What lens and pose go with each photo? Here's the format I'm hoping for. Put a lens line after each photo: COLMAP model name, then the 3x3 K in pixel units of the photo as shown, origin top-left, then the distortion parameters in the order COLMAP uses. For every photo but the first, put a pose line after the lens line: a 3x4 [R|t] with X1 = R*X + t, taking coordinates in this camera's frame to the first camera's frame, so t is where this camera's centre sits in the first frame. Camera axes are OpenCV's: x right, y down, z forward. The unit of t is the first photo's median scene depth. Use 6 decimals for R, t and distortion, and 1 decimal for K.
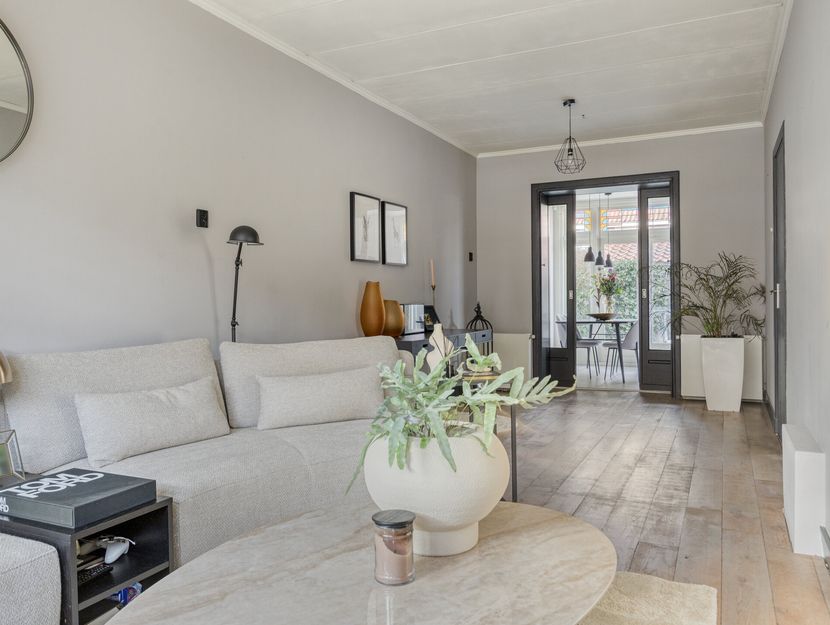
lens RADIAL K [[649.7, 0, 415.0], [0, 649.7, 312.5], [0, 0, 1]] dist [0.009856, 0.005387]
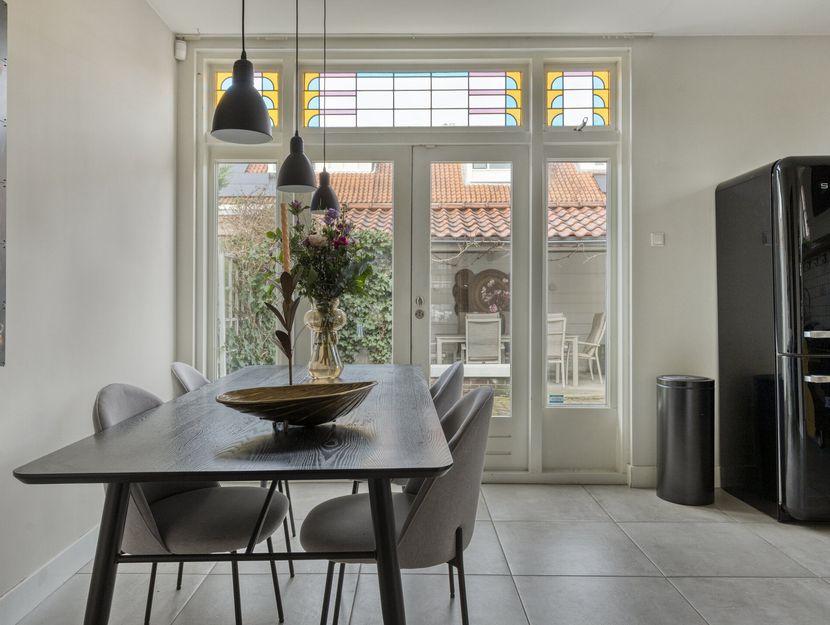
lens RADIAL K [[541.6, 0, 387.4], [0, 541.6, 303.8], [0, 0, 1]] dist [-0.001624, 0.001078]
pose [[0.909882, 0.005245, 0.414834, 0.291507], [-0.005892, 0.999983, 0.000280, -0.032129], [-0.414825, -0.002699, 0.909897, 1.006401]]
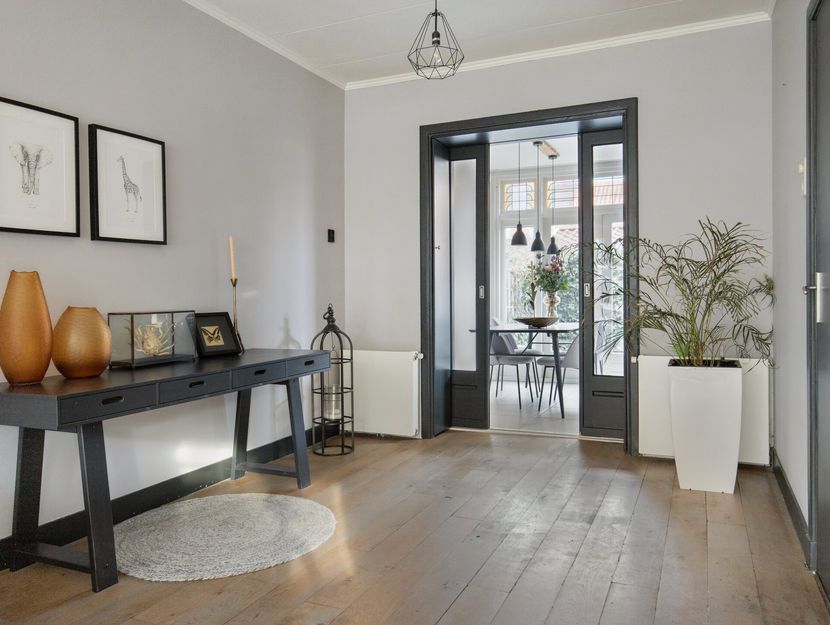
lens RADIAL K [[632.5, 0, 415.0], [0, 632.5, 312.5], [0, 0, 1]] dist [0.006912, -0.001175]
pose [[0.999849, -0.002991, 0.017117, 0.172012], [0.002825, 0.999949, 0.009736, -0.013800], [-0.017145, -0.009686, 0.999806, 0.371286]]
